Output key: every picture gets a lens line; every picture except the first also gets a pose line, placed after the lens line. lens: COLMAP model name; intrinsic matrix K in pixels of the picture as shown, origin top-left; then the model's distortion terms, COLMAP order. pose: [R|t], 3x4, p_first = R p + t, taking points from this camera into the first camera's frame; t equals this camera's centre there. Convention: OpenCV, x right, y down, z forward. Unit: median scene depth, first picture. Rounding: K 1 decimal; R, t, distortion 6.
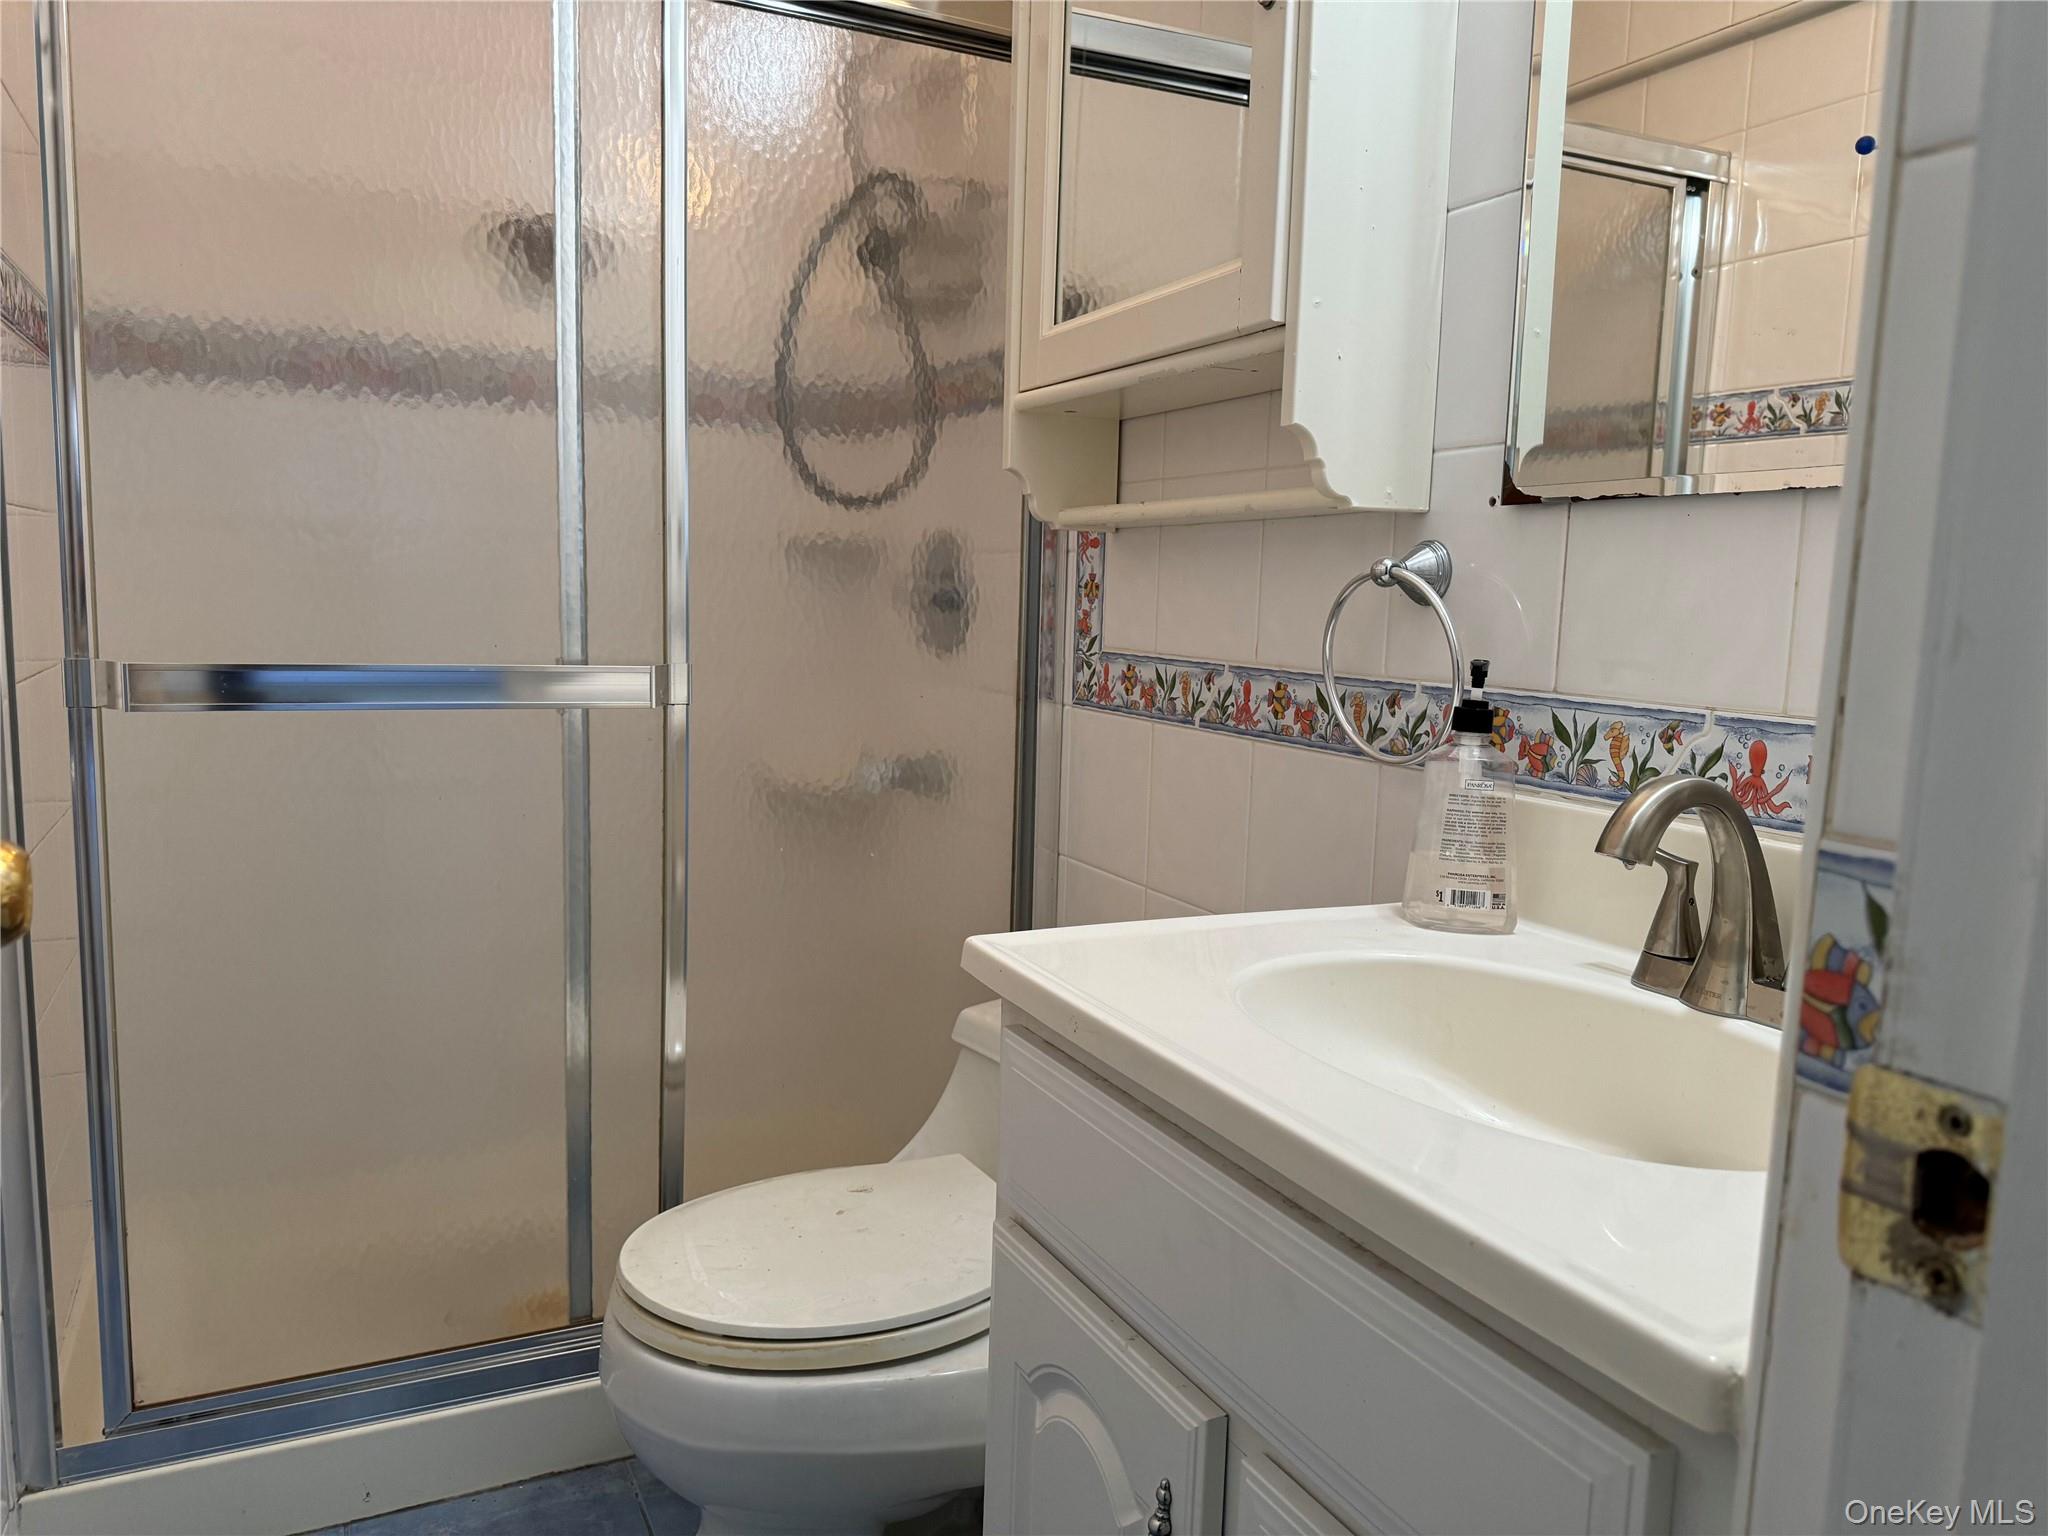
lens RADIAL K [[1457.7, 0, 1023.5], [0, 1457.7, 747.9], [0, 0, 1]] dist [0.037755, -0.002417]
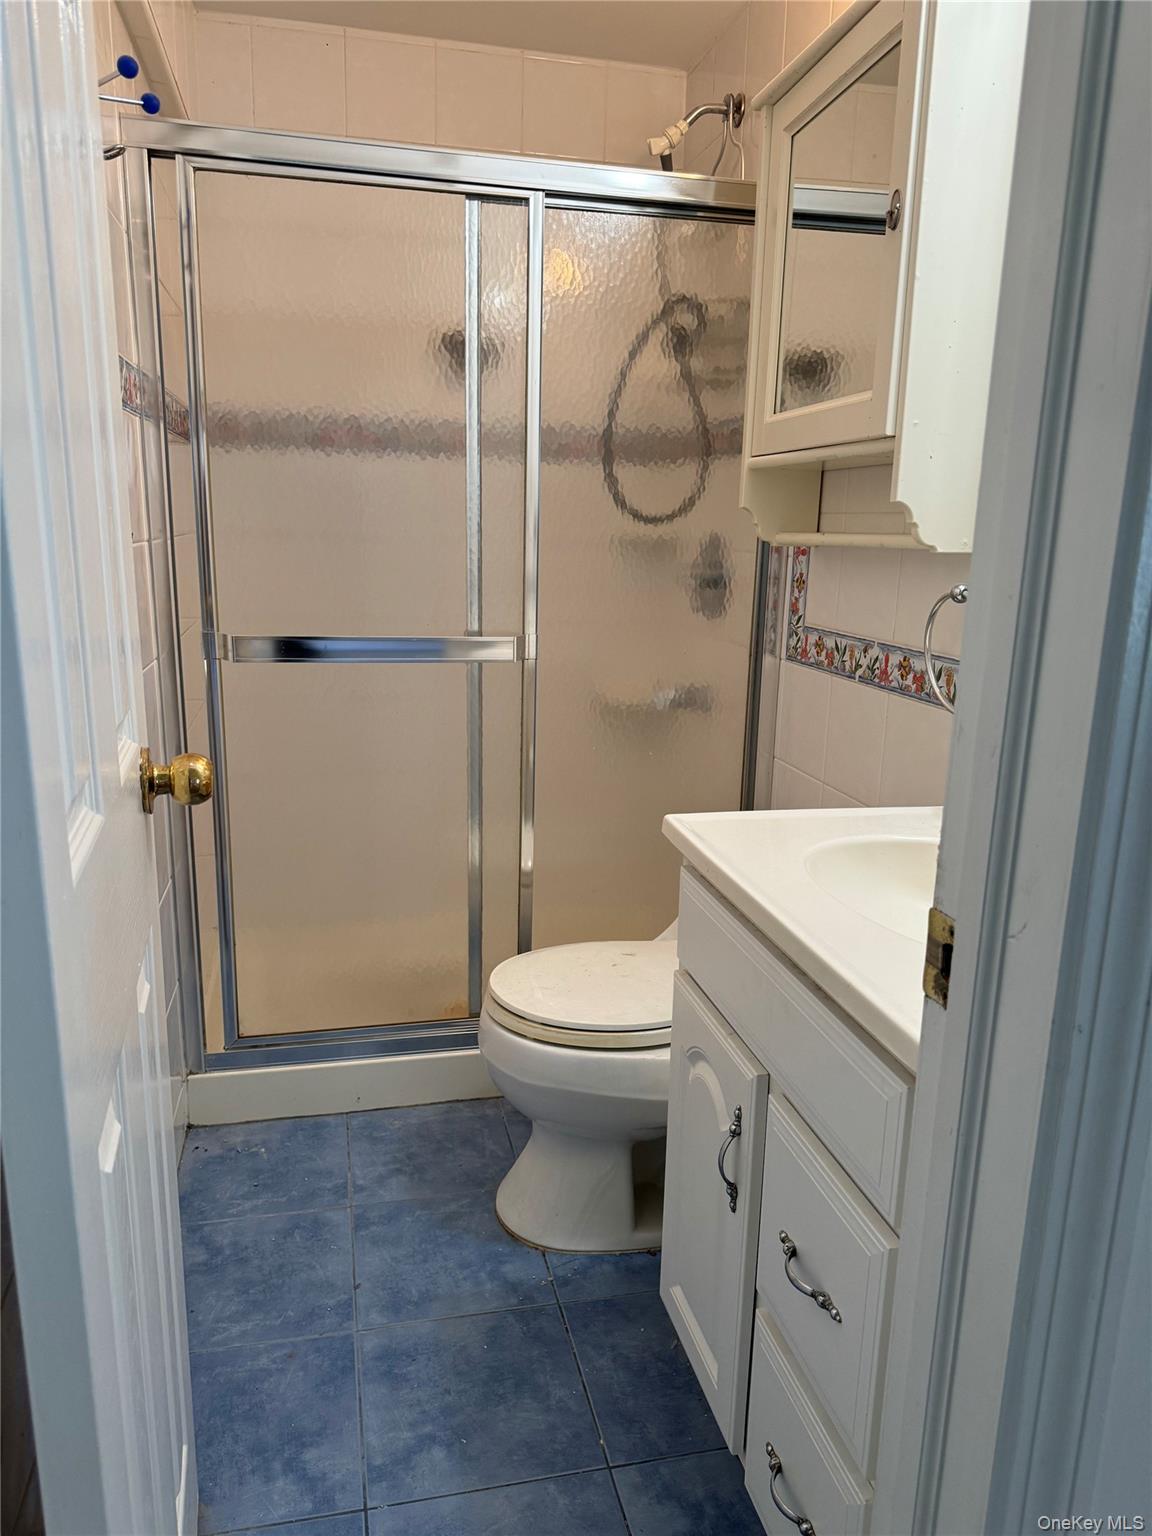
lens RADIAL K [[1090.4, 0, 576.0], [0, 1090.4, 768.0], [0, 0, 1]] dist [0.104356, -0.071188]
pose [[0.973195, 0.046218, -0.225291, 0.093992], [-0.021540, 0.993610, 0.110791, -0.044006], [0.228972, -0.102968, 0.967972, -0.187733]]
